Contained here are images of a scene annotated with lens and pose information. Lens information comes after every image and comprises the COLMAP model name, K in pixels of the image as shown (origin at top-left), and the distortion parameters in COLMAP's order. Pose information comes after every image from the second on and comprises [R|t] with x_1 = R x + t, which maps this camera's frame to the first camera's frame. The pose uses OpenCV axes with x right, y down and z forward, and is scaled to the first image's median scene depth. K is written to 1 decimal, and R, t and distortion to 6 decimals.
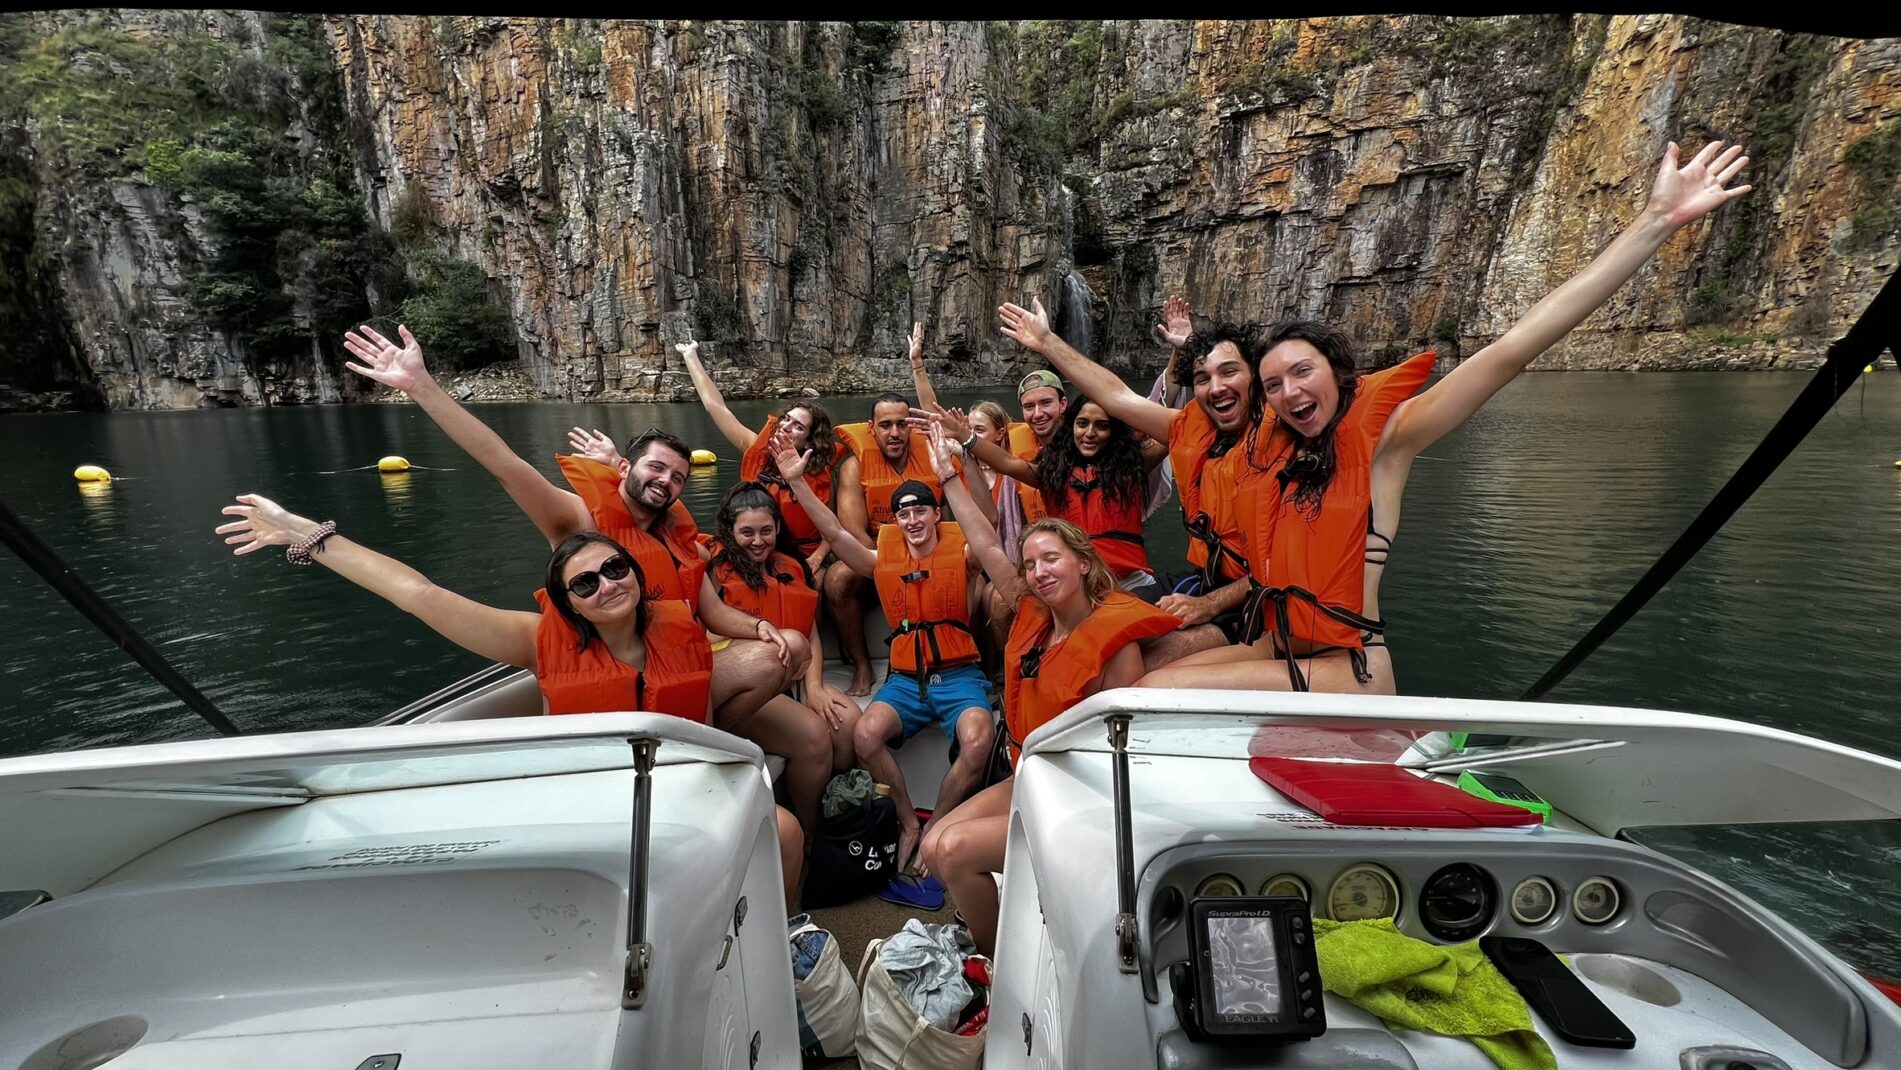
lens RADIAL K [[747.5, 0, 948.1], [0, 747.5, 538.5], [0, 0, 1]] dist [-0.005171, 0.000776]
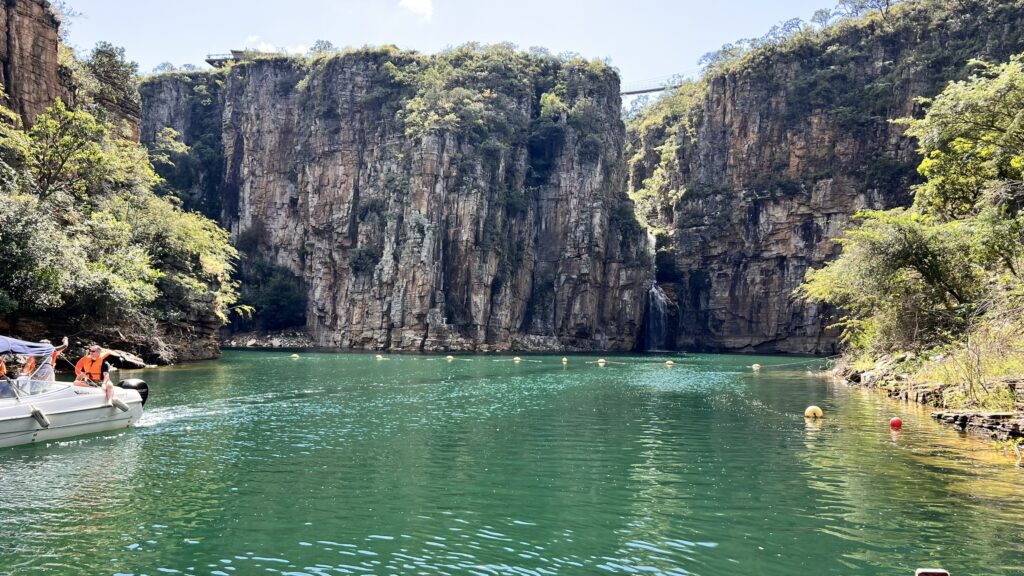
lens RADIAL K [[787.9, 0, 501.7], [0, 787.9, 308.4], [0, 0, 1]] dist [0.050362, -0.034319]
pose [[0.995547, 0.039029, -0.085809, -0.014366], [-0.059757, 0.965293, -0.254241, 0.152050], [0.072908, 0.258236, 0.963327, -0.711680]]
